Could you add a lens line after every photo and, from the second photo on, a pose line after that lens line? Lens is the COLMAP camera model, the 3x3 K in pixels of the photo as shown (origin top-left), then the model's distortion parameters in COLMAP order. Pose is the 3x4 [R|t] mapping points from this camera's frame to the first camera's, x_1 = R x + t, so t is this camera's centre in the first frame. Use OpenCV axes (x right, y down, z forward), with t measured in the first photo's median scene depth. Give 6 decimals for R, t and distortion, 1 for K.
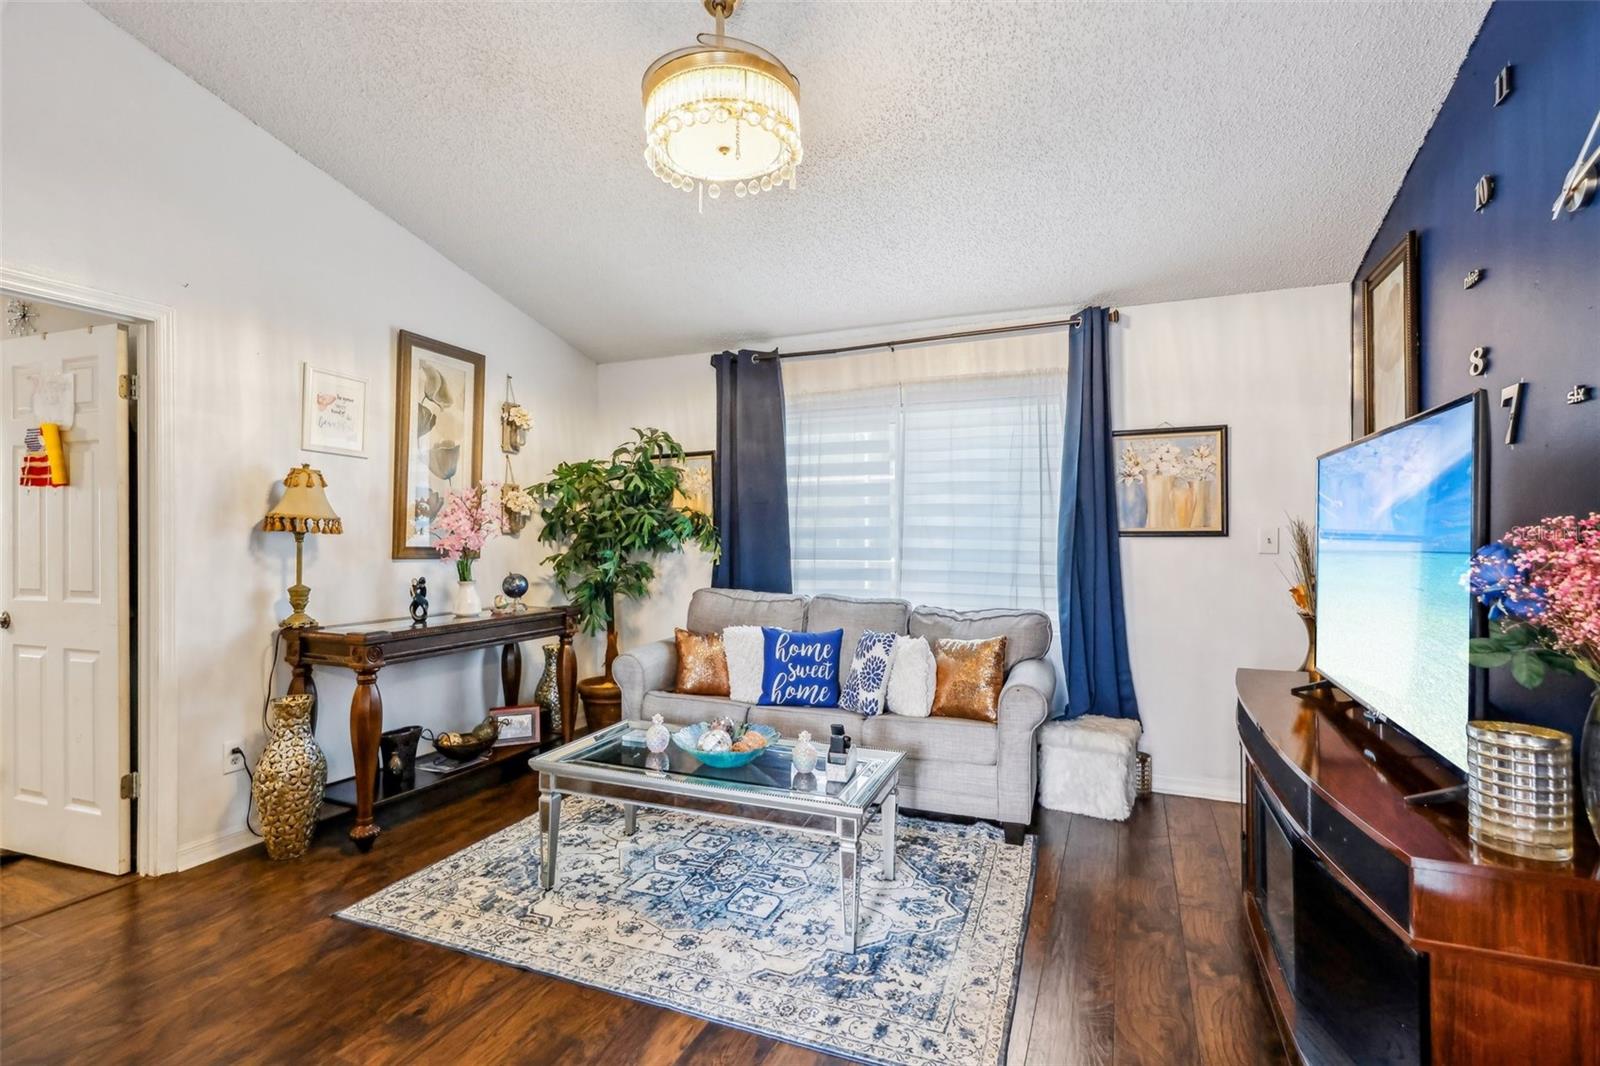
lens RADIAL K [[734.3, 0, 809.8], [0, 734.3, 519.3], [0, 0, 1]] dist [0.003078, -0.000632]
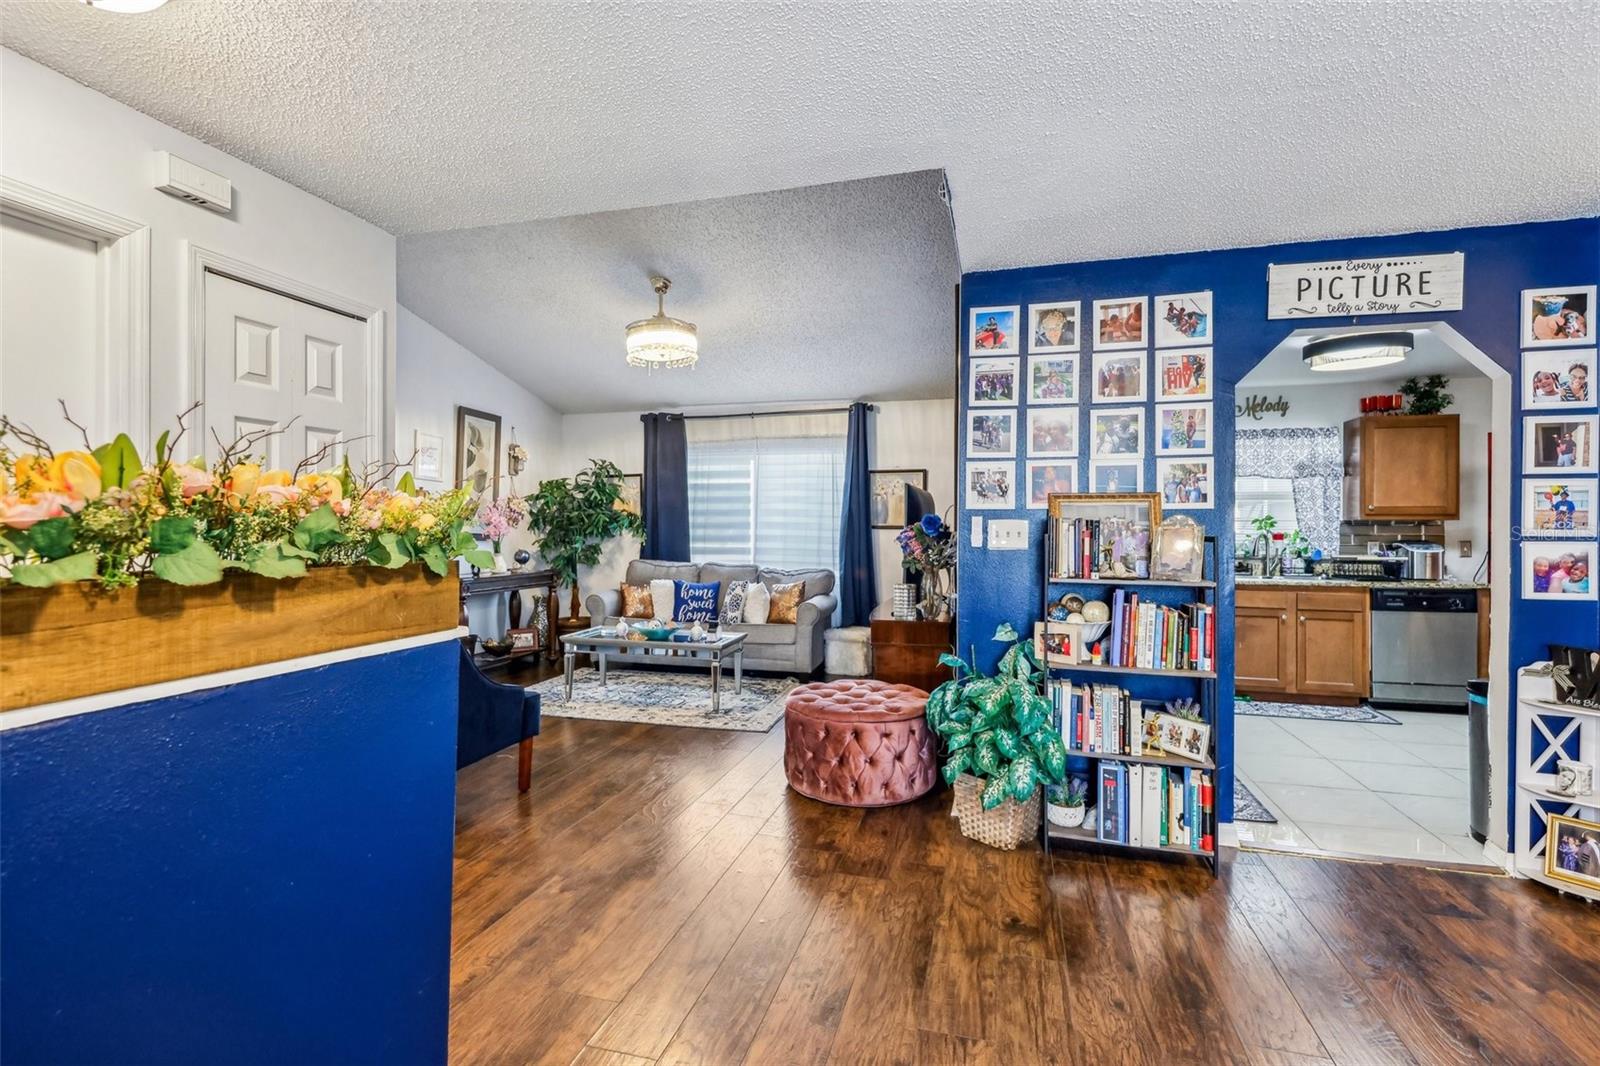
lens RADIAL K [[734.3, 0, 809.8], [0, 734.3, 519.3], [0, 0, 1]] dist [0.003078, -0.000632]
pose [[0.990785, 0.005976, 0.135309, 0.017259], [-0.007150, 0.999941, 0.008199, -0.011682], [-0.135252, -0.009091, 0.990770, -0.689644]]
